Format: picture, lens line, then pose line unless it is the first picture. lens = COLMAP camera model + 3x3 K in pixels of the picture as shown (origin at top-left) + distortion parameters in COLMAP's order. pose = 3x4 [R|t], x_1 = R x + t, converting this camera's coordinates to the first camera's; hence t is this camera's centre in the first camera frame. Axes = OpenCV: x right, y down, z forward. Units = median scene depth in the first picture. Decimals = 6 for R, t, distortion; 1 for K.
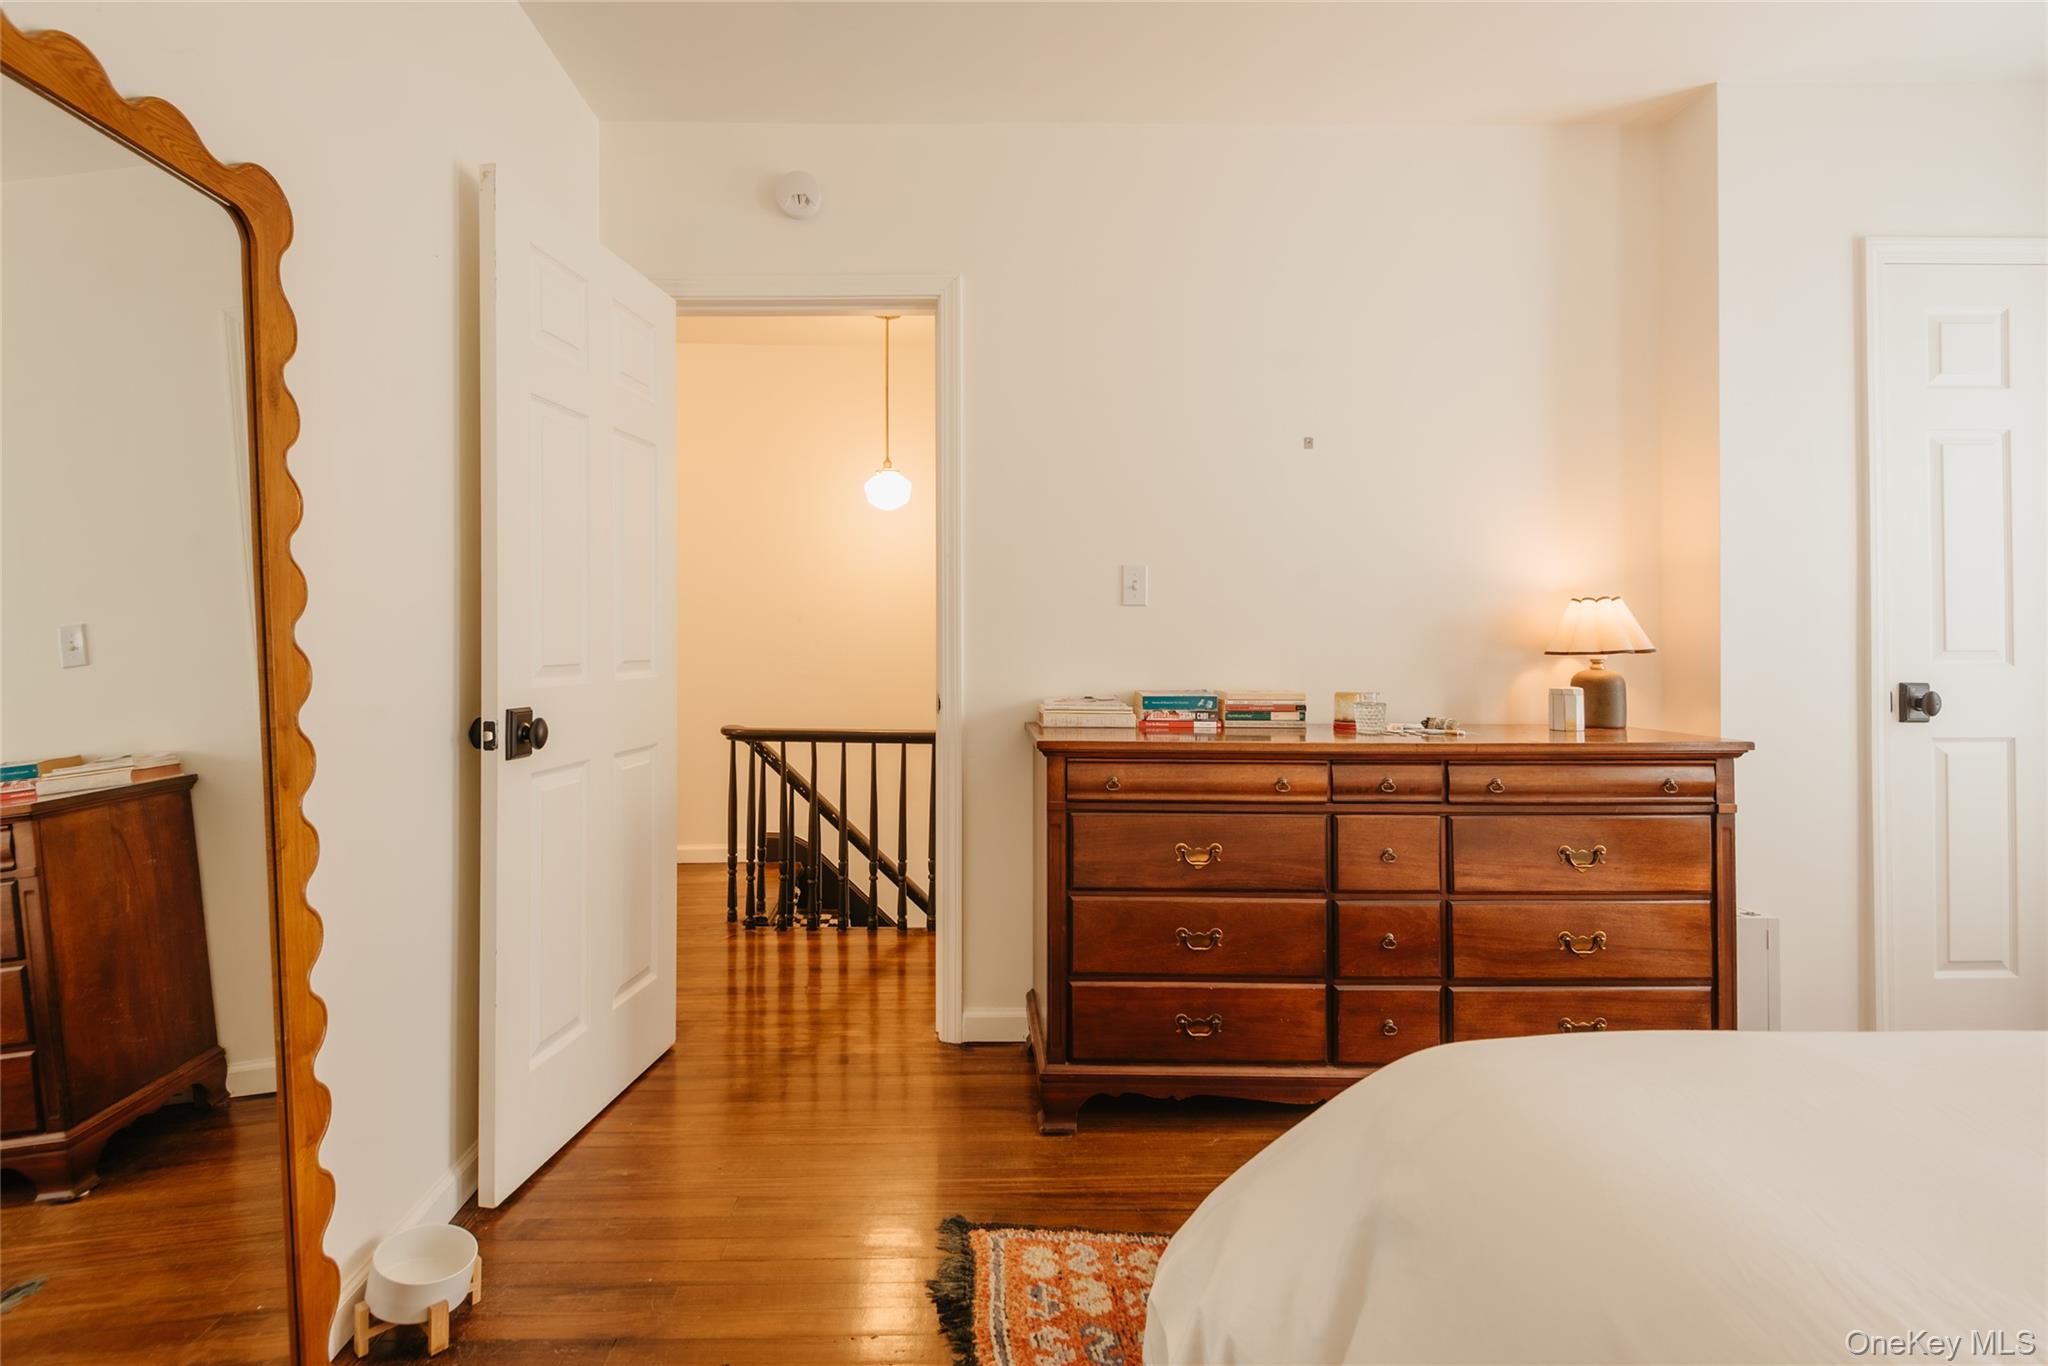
lens RADIAL K [[933.2, 0, 1023.0], [0, 933.2, 625.8], [0, 0, 1]] dist [0.029002, -0.019187]
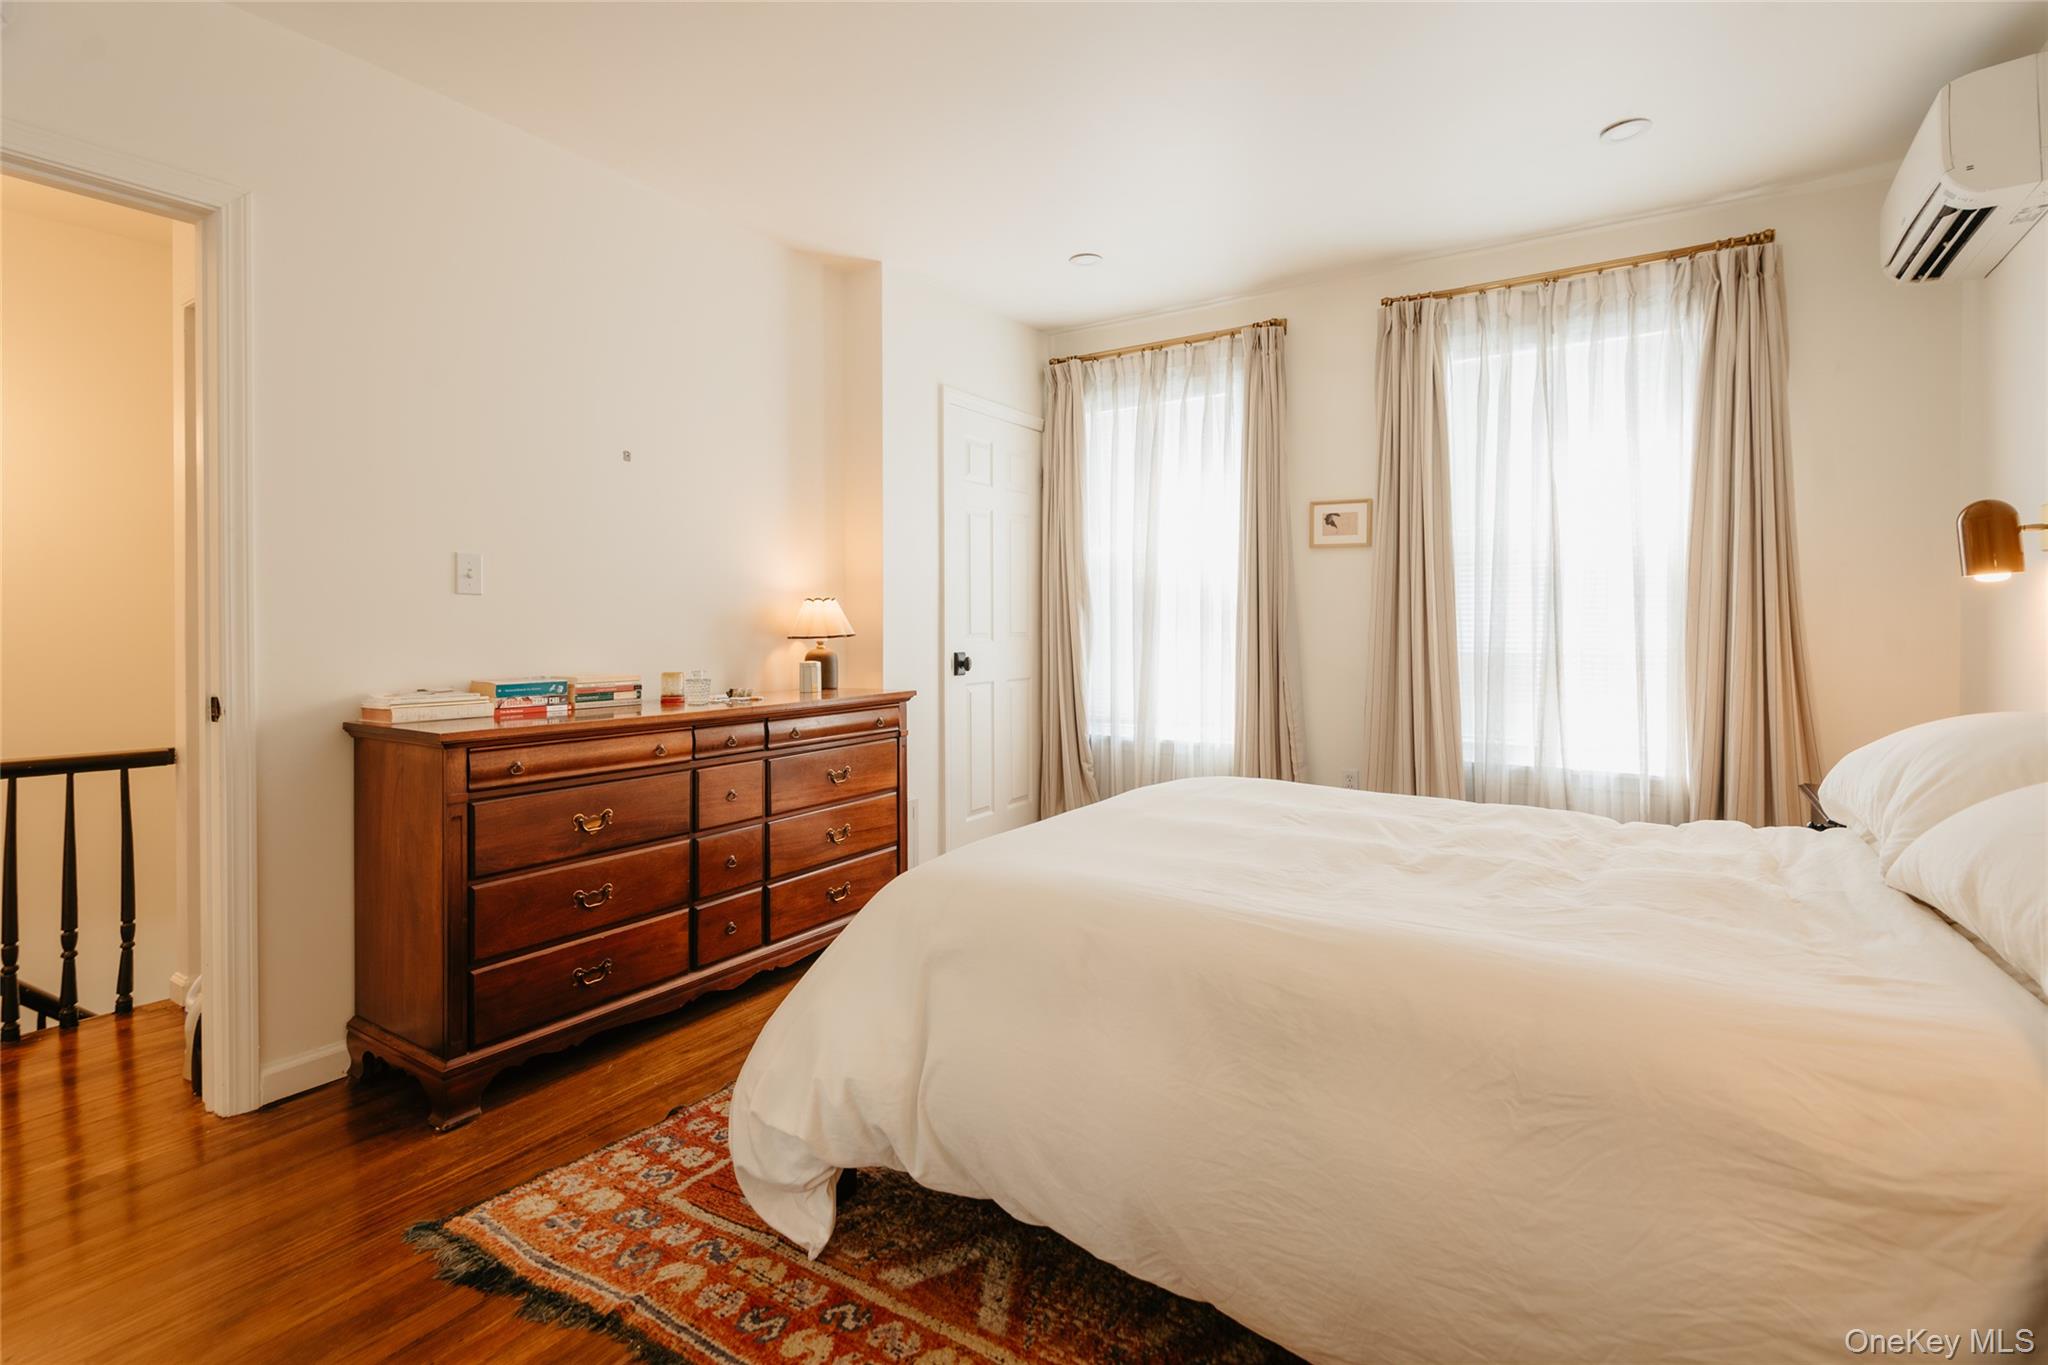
lens RADIAL K [[933.2, 0, 1023.0], [0, 933.2, 625.3], [0, 0, 1]] dist [0.029002, -0.019187]
pose [[0.555576, -0.000847, 0.831465, -0.455890], [-0.009248, 0.999931, 0.007198, -0.001876], [-0.831414, -0.011689, 0.555530, -0.044425]]
